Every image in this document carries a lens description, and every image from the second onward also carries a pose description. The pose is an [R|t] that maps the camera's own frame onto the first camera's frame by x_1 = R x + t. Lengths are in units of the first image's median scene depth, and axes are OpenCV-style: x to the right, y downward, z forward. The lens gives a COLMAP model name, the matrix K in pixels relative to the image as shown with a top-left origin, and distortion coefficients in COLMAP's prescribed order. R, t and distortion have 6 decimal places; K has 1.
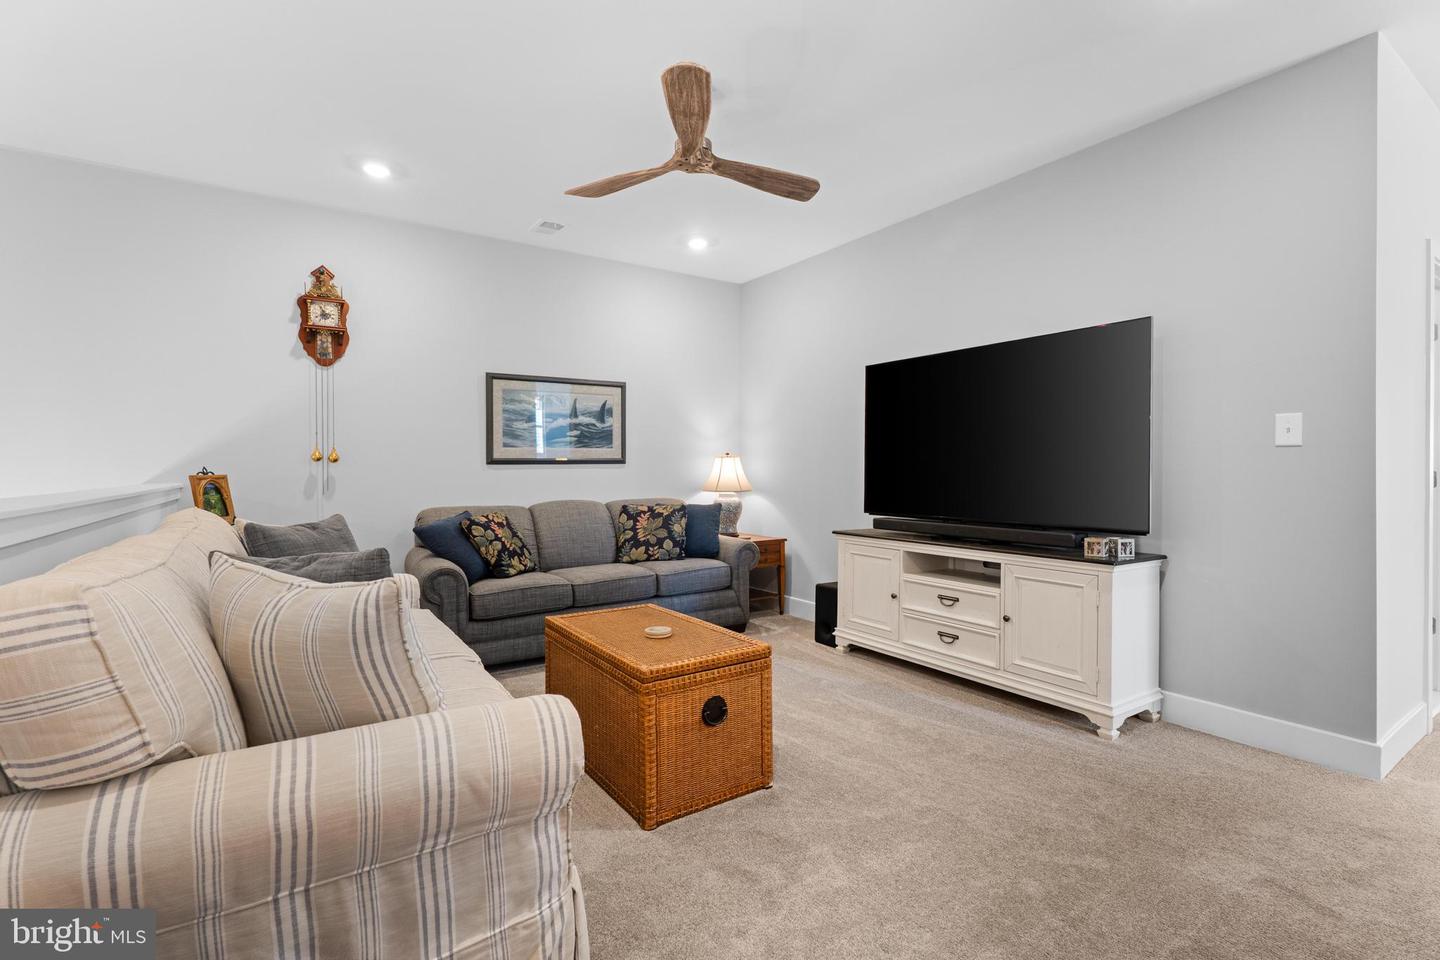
lens RADIAL K [[667.1, 0, 724.2], [0, 667.1, 475.7], [0, 0, 1]] dist [-0.002732, 0.000042]
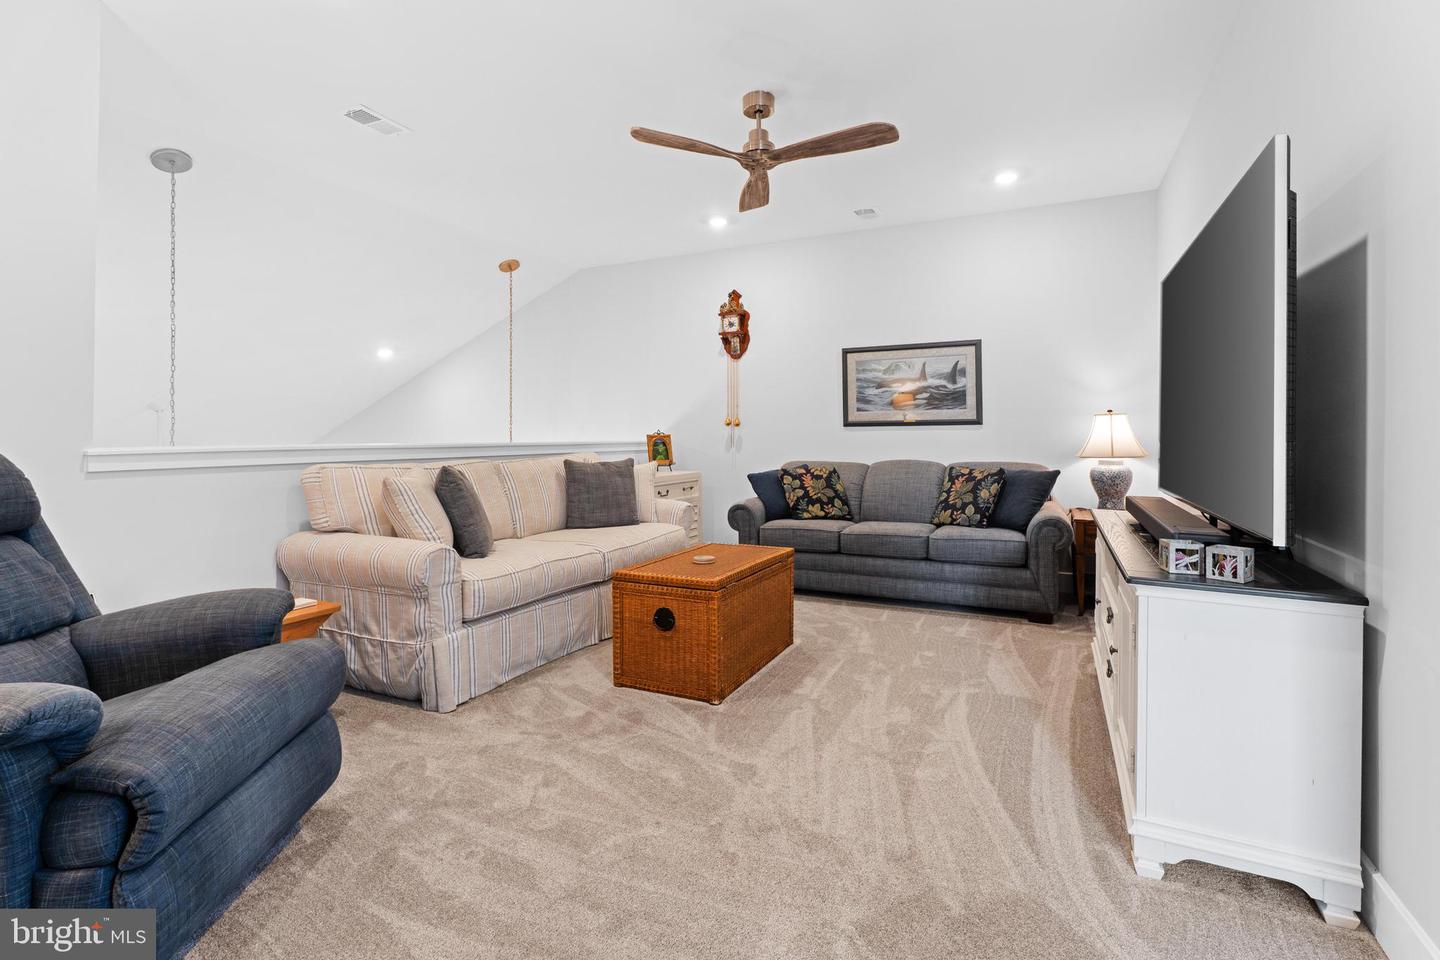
lens RADIAL K [[671.2, 0, 718.1], [0, 671.2, 437.0], [0, 0, 1]] dist [-0.001482, -0.000147]
pose [[0.491788, 0.004550, -0.870703, 0.566433], [-0.007180, 0.999974, 0.001169, 0.001366], [0.870686, 0.005677, 0.491807, 0.225598]]
